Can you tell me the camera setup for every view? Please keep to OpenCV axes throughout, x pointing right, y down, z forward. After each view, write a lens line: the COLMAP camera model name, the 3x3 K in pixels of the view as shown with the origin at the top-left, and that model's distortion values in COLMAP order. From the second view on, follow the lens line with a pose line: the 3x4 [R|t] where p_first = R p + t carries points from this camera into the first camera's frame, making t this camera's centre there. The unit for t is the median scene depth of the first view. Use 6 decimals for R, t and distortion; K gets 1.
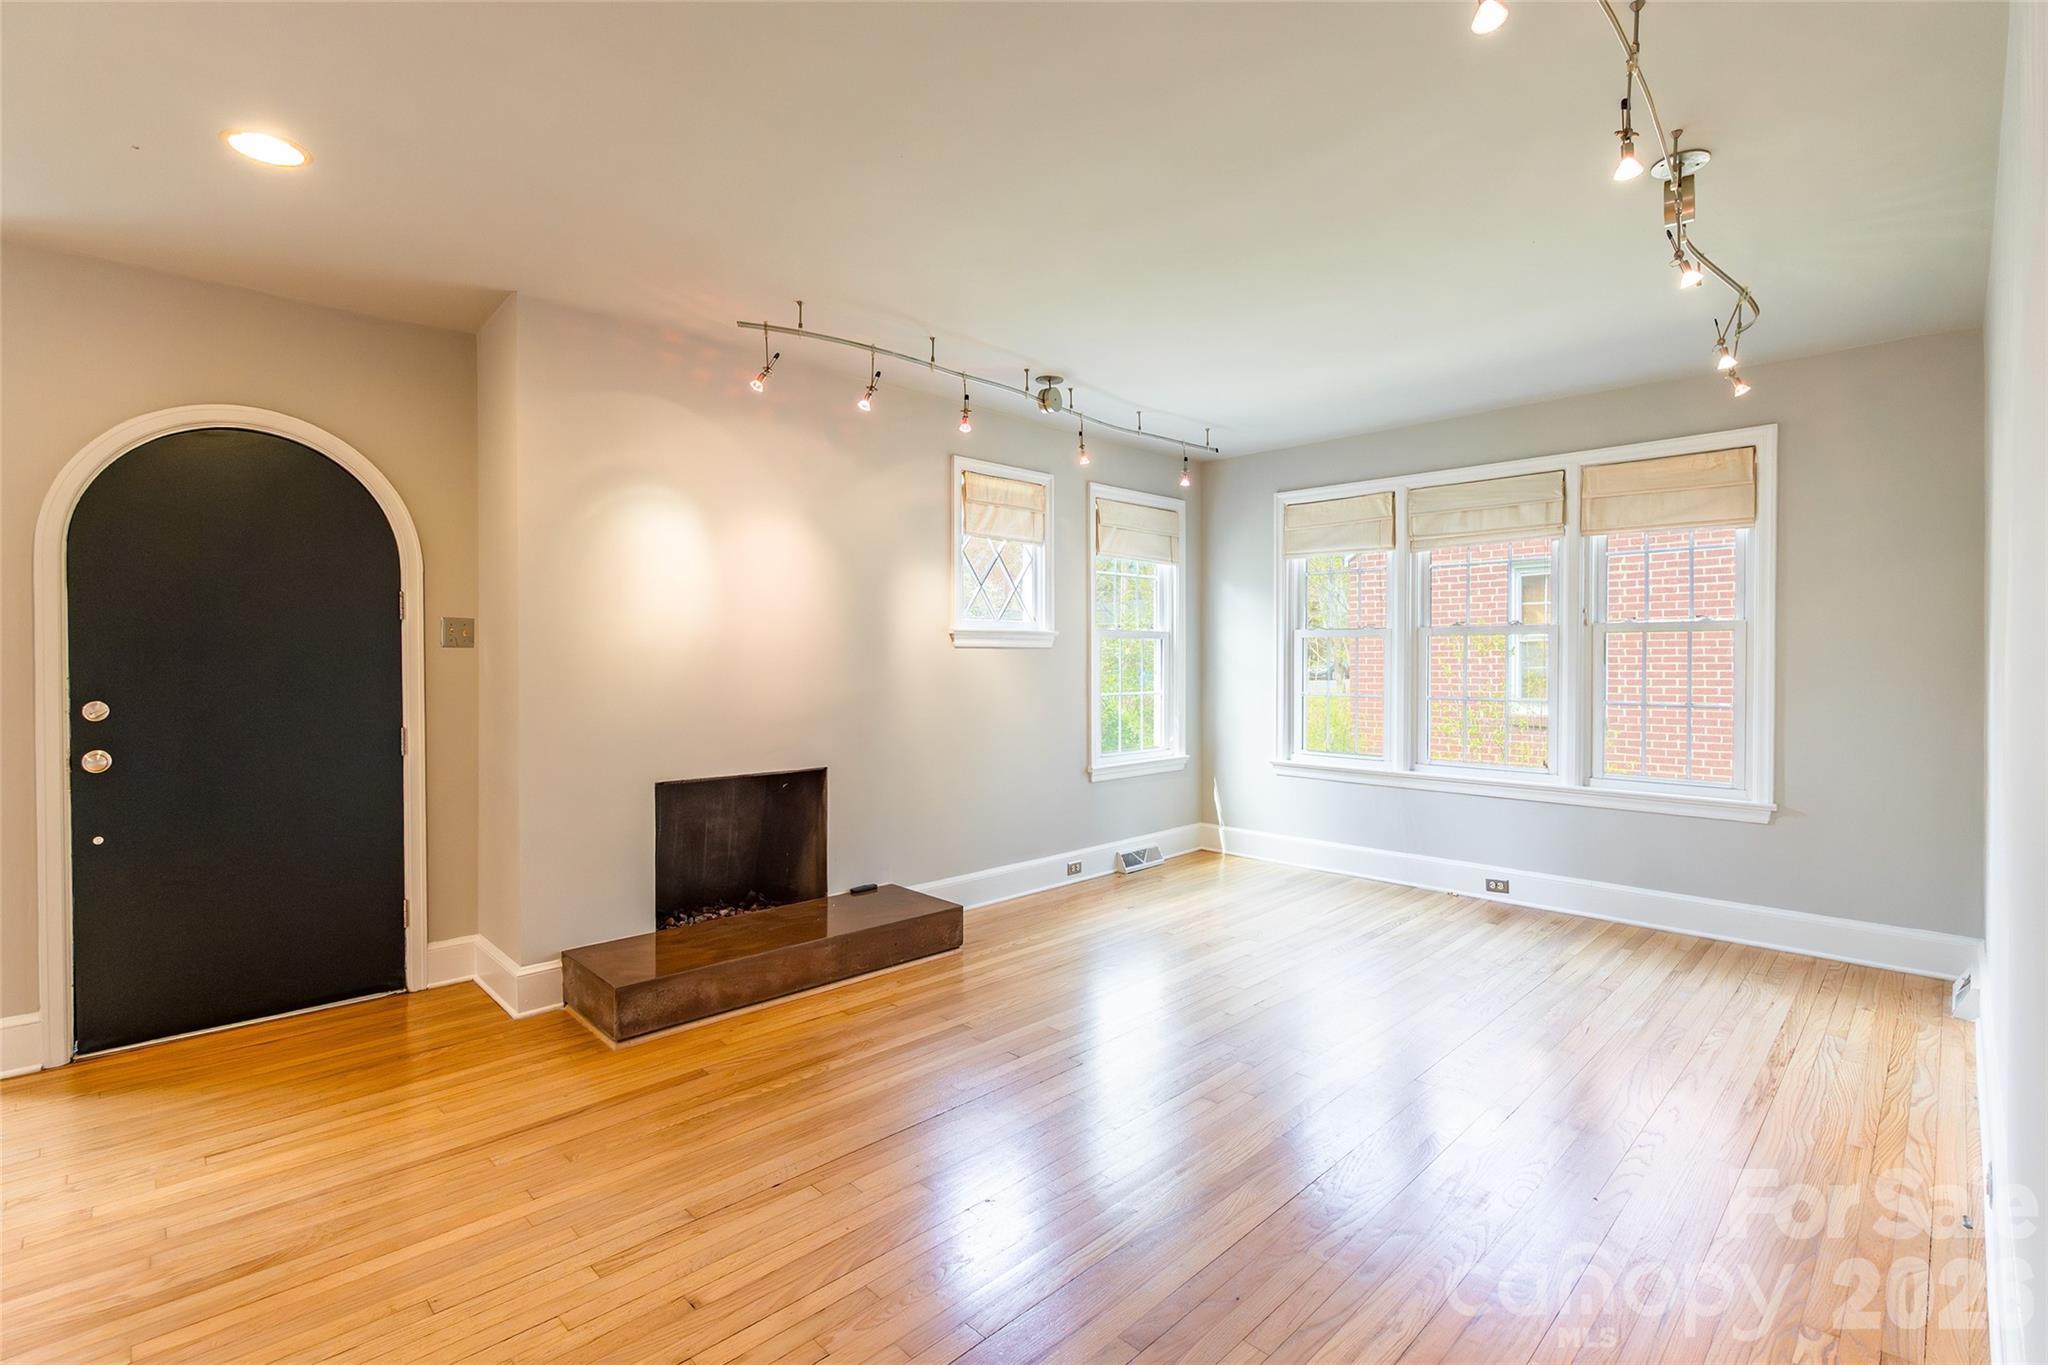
lens RADIAL K [[929.9, 0, 1023.8], [0, 929.9, 672.0], [0, 0, 1]] dist [-0.017391, -0.000302]
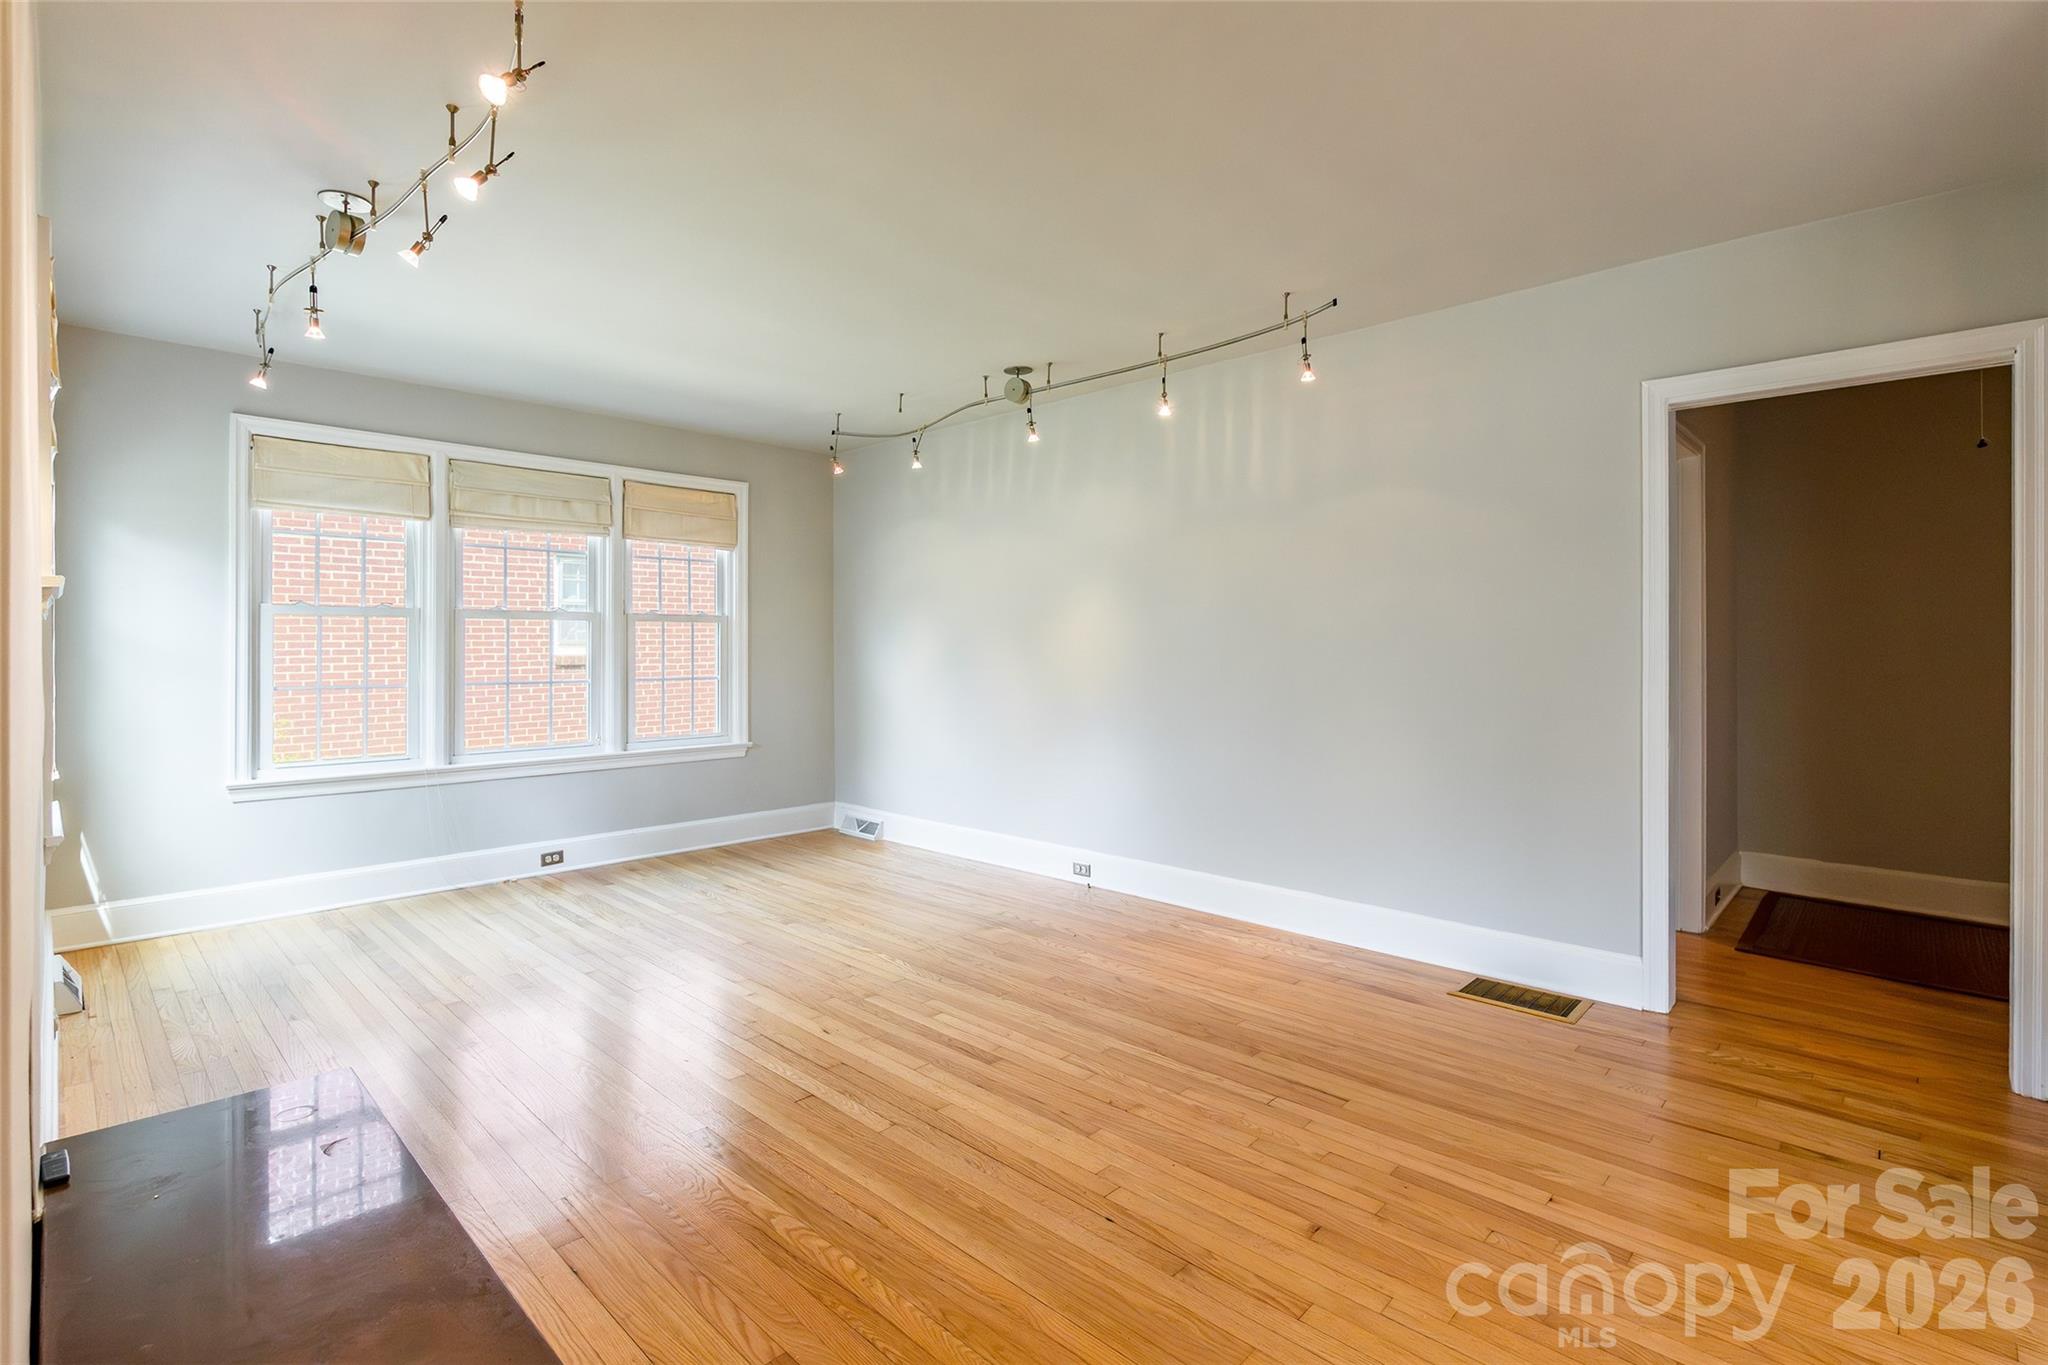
lens RADIAL K [[954.3, 0, 944.2], [0, 954.3, 644.4], [0, 0, 1]] dist [-0.011101, 0.000422]
pose [[0.010827, 0.001567, 0.999940, -0.569271], [0.015575, 0.999877, -0.001735, -0.003144], [-0.999820, 0.015593, 0.010801, 0.542195]]
